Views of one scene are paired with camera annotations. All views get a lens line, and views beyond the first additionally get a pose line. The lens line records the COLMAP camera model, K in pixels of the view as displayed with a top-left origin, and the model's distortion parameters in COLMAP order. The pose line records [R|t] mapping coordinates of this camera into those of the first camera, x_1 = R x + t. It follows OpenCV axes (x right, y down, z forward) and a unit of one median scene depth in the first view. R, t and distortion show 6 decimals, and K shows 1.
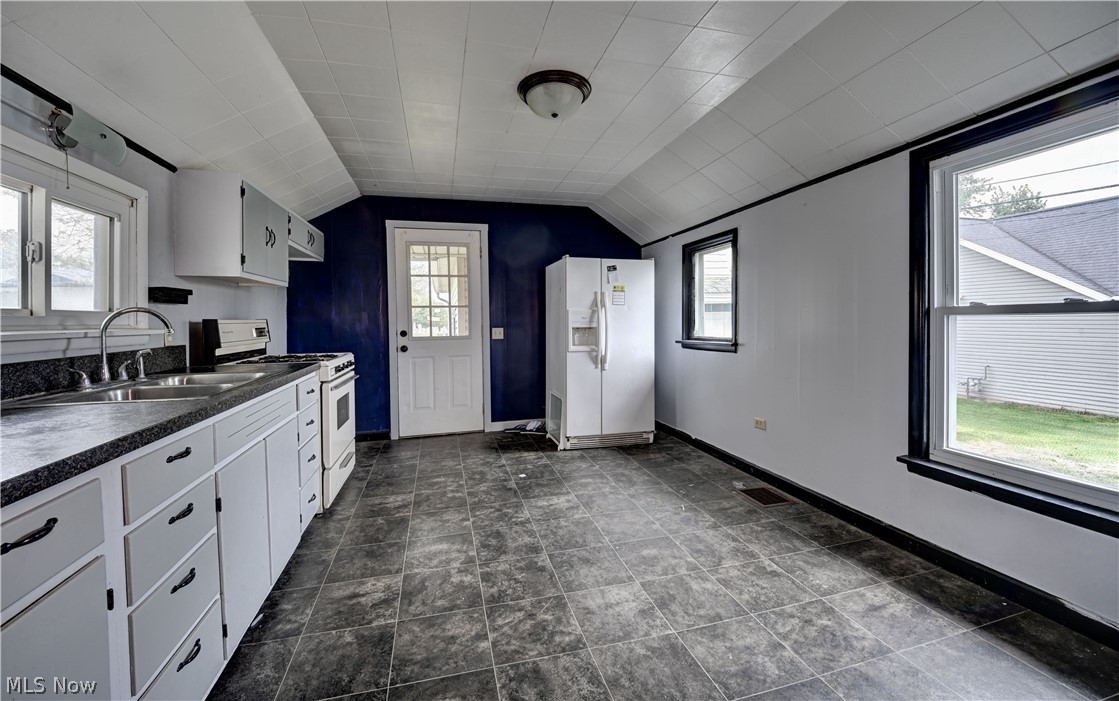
lens RADIAL K [[462.7, 0, 558.4], [0, 462.7, 323.2], [0, 0, 1]] dist [-0.000433, -0.000534]
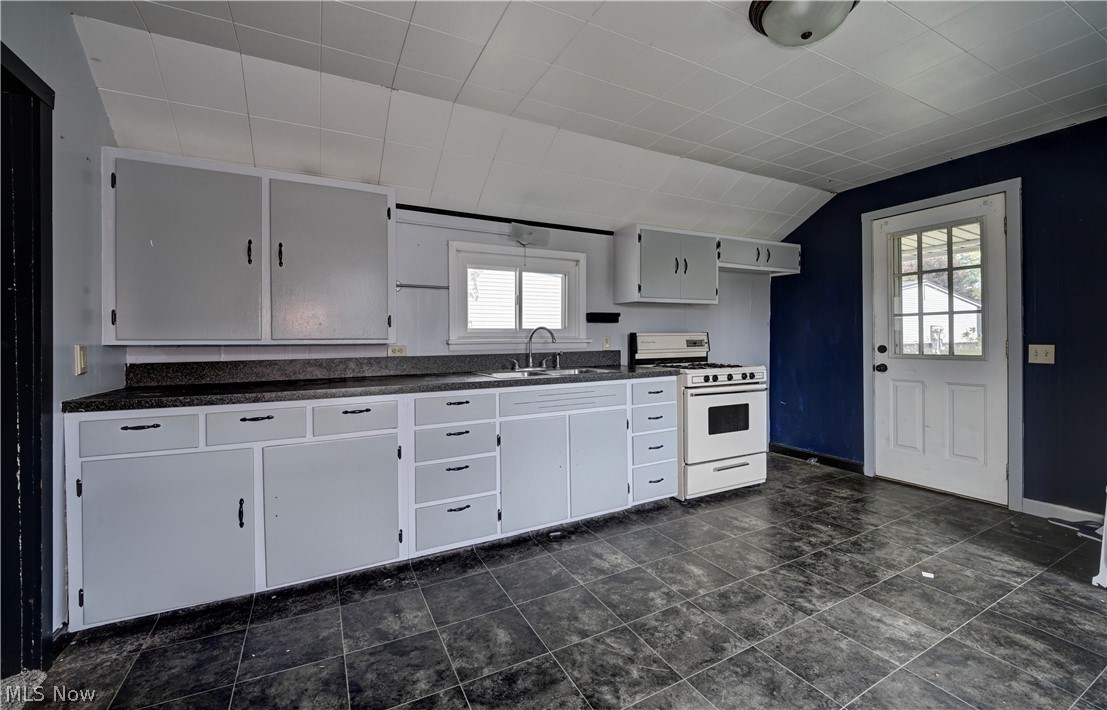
lens RADIAL K [[453.1, 0, 550.0], [0, 453.1, 333.9], [0, 0, 1]] dist [-0.001294, -0.001175]
pose [[0.223357, -0.000863, -0.974736, 0.491248], [-0.002032, 0.999997, -0.001351, -0.002427], [0.974735, 0.002283, 0.223354, 0.414179]]
